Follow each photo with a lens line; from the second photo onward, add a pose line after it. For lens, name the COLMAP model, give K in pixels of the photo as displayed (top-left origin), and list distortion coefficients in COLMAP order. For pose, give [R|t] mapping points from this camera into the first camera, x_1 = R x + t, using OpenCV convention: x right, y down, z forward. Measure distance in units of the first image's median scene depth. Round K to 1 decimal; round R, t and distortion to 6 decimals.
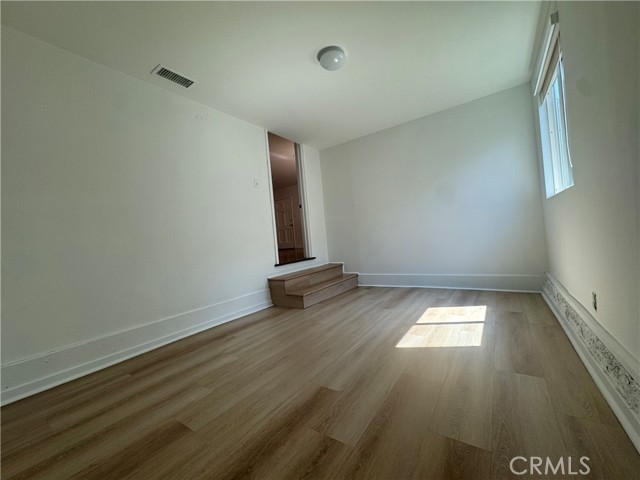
lens RADIAL K [[257.6, 0, 320.0], [0, 257.6, 240.0], [0, 0, 1]] dist [0.000576, -0.000017]
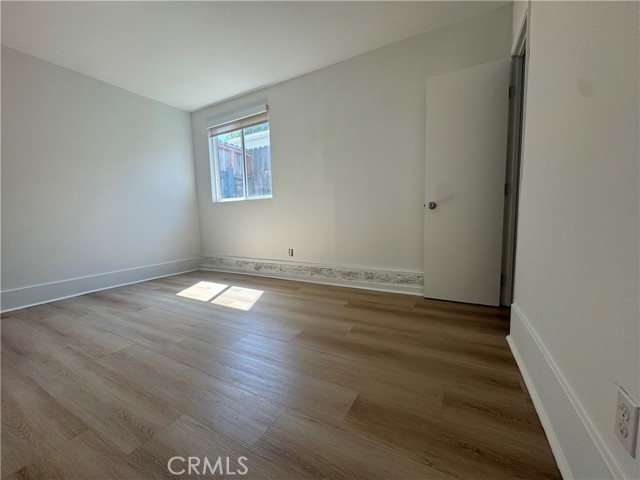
lens RADIAL K [[257.6, 0, 320.0], [0, 257.6, 240.0], [0, 0, 1]] dist [0.000576, -0.000017]
pose [[-0.101689, -0.007345, 0.994789, -0.752095], [0.046818, 0.998829, 0.012160, 0.078826], [-0.993714, 0.047811, -0.101226, 0.637531]]
